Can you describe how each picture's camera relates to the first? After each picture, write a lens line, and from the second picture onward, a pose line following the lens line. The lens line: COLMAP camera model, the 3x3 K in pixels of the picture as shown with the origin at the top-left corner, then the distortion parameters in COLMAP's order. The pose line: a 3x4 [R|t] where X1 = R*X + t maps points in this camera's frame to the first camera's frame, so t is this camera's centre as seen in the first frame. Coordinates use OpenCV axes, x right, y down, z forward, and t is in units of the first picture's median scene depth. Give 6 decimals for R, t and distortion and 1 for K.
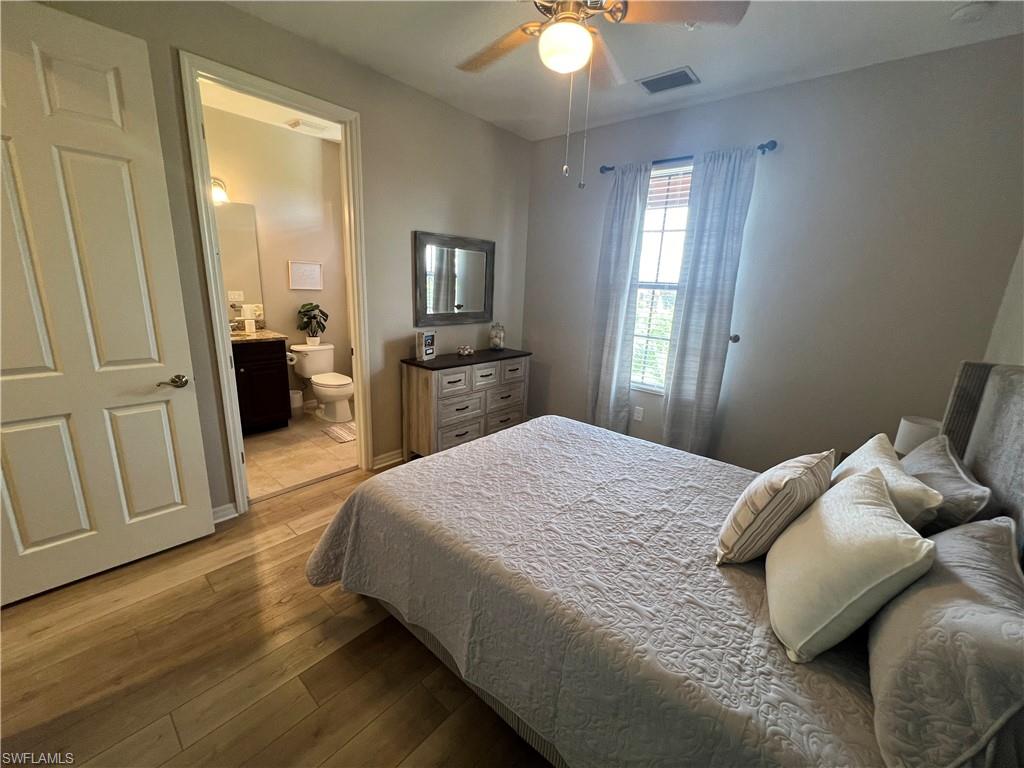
lens RADIAL K [[413.3, 0, 516.6], [0, 413.3, 383.0], [0, 0, 1]] dist [-0.001816, -0.000357]
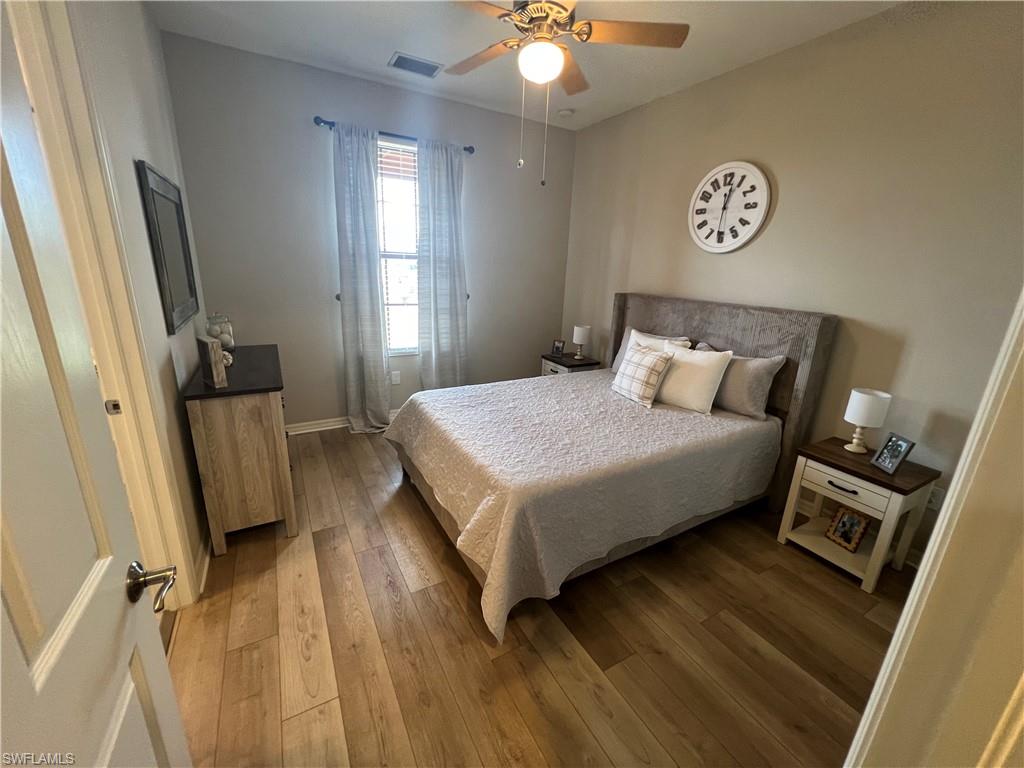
lens RADIAL K [[413.3, 0, 509.9], [0, 413.3, 381.9], [0, 0, 1]] dist [-0.001816, -0.000357]
pose [[0.334591, -0.288572, 0.897093, -0.765431], [0.200940, 0.951915, 0.231262, -0.139403], [-0.920691, 0.102884, 0.376487, 0.450456]]
